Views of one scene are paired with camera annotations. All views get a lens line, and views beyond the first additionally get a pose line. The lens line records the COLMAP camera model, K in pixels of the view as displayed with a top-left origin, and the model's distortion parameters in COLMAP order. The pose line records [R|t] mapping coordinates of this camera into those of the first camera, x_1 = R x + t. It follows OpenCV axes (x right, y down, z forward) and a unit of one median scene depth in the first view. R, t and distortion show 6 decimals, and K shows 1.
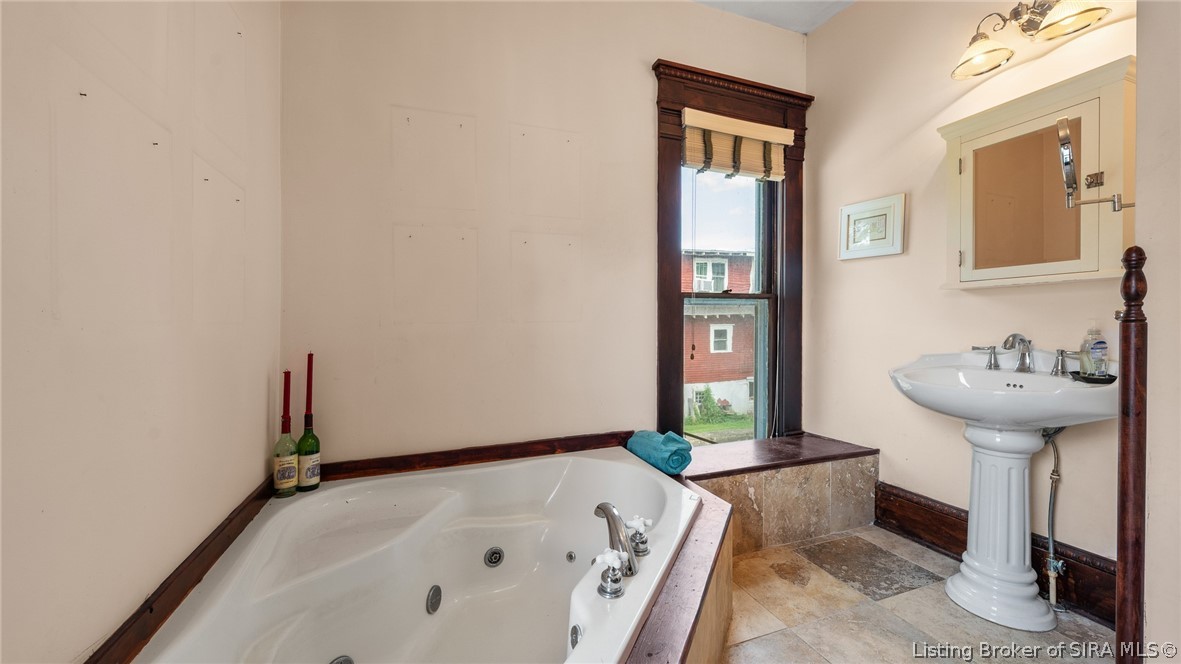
lens RADIAL K [[462.6, 0, 595.7], [0, 462.6, 327.1], [0, 0, 1]] dist [0.002314, -0.000561]
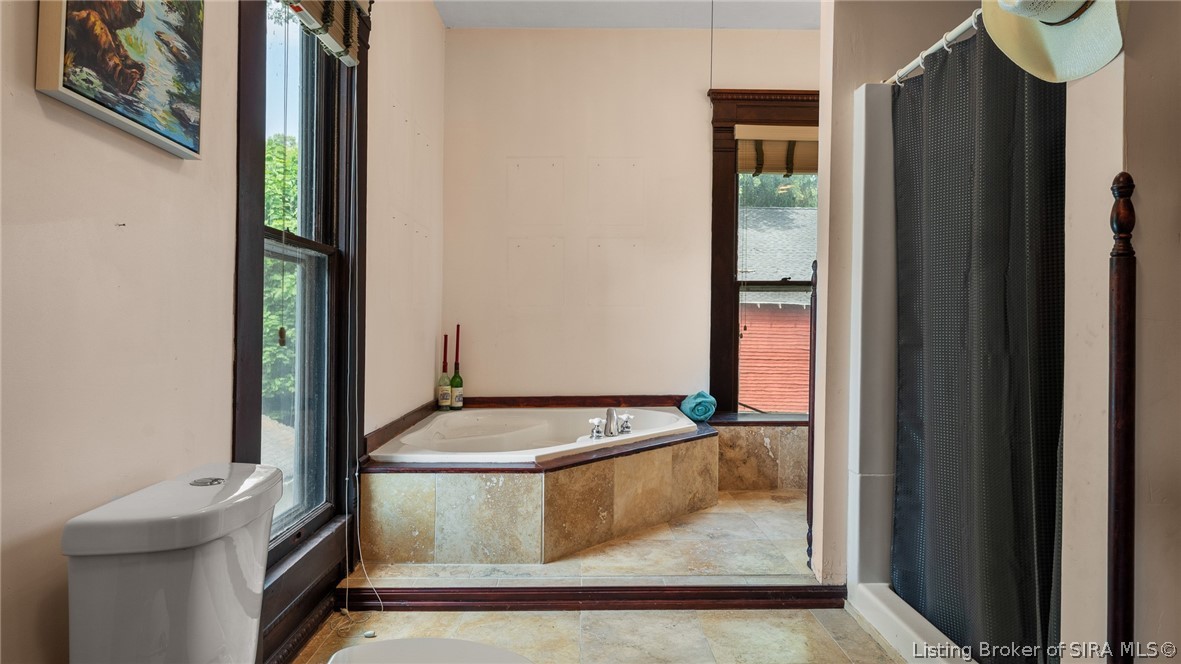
lens RADIAL K [[672.6, 0, 589.4], [0, 672.6, 329.7], [0, 0, 1]] dist [0.022665, 0.000575]
pose [[0.938337, 0.007414, -0.345642, 0.499481], [-0.010055, 0.999932, -0.005847, 0.070569], [0.345575, 0.008962, 0.938348, -0.836540]]
